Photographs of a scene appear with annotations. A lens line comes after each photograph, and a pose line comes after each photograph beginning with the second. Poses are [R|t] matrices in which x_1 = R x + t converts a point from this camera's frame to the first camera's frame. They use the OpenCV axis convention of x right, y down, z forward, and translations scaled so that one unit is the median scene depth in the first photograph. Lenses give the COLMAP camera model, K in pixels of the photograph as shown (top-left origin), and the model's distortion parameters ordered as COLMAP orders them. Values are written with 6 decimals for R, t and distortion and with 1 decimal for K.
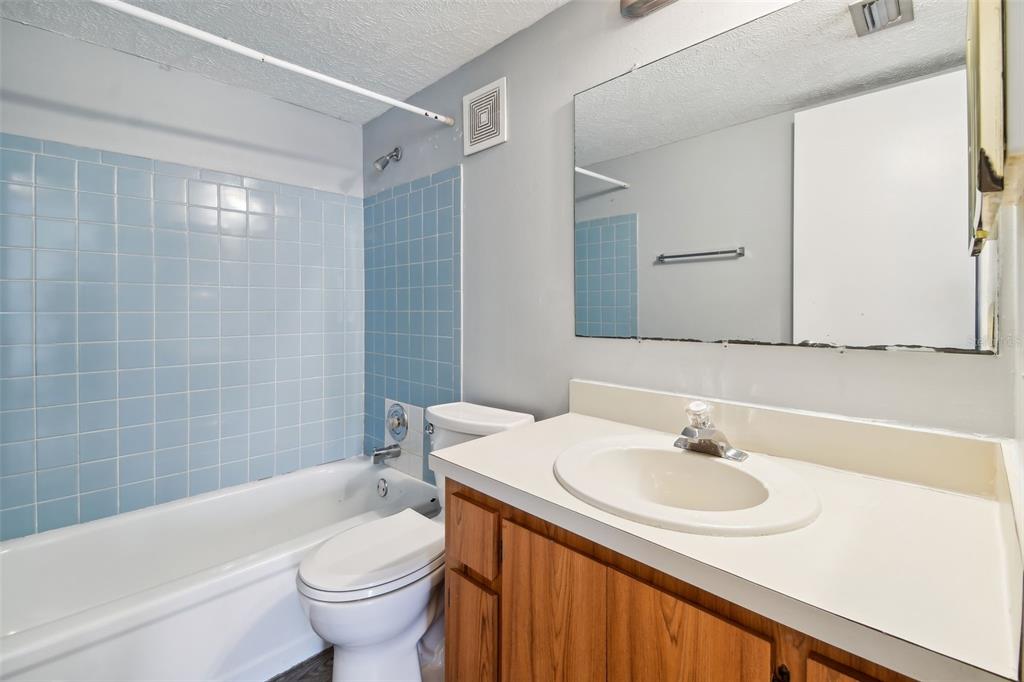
lens RADIAL K [[472.0, 0, 513.3], [0, 472.0, 296.1], [0, 0, 1]] dist [-0.014008, -0.000248]
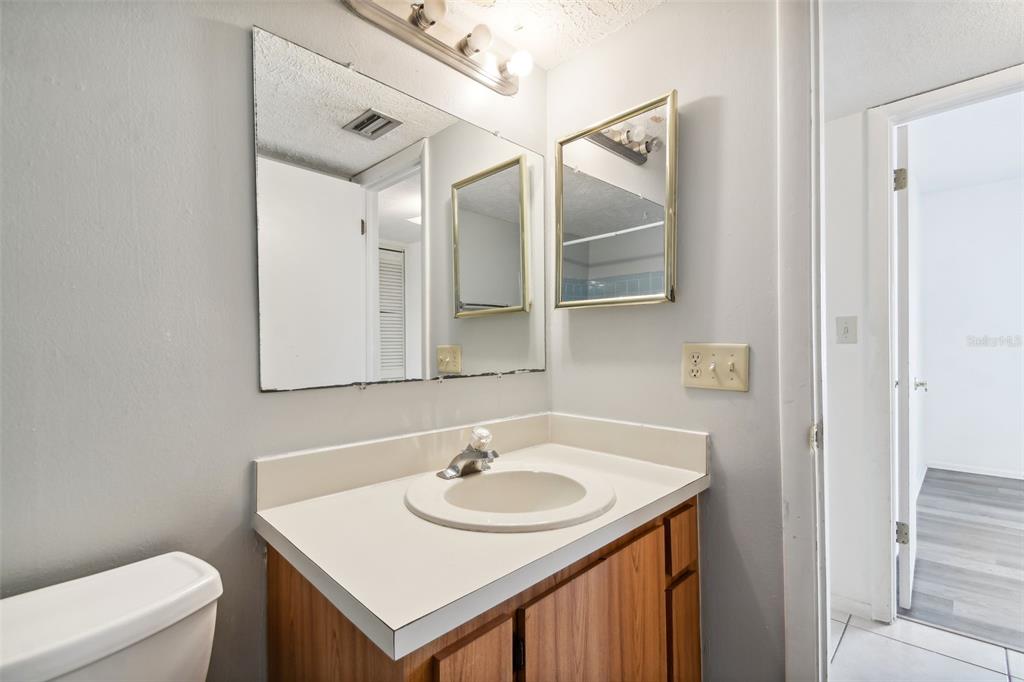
lens RADIAL K [[452.6, 0, 512.0], [0, 452.6, 341.0], [0, 0, 1]] dist [0.000971, -0.000248]
pose [[-0.016094, 0.012905, 0.999787, -0.807226], [-0.018030, 0.999750, -0.013195, 0.023616], [-0.999708, -0.018239, -0.015857, 1.049027]]
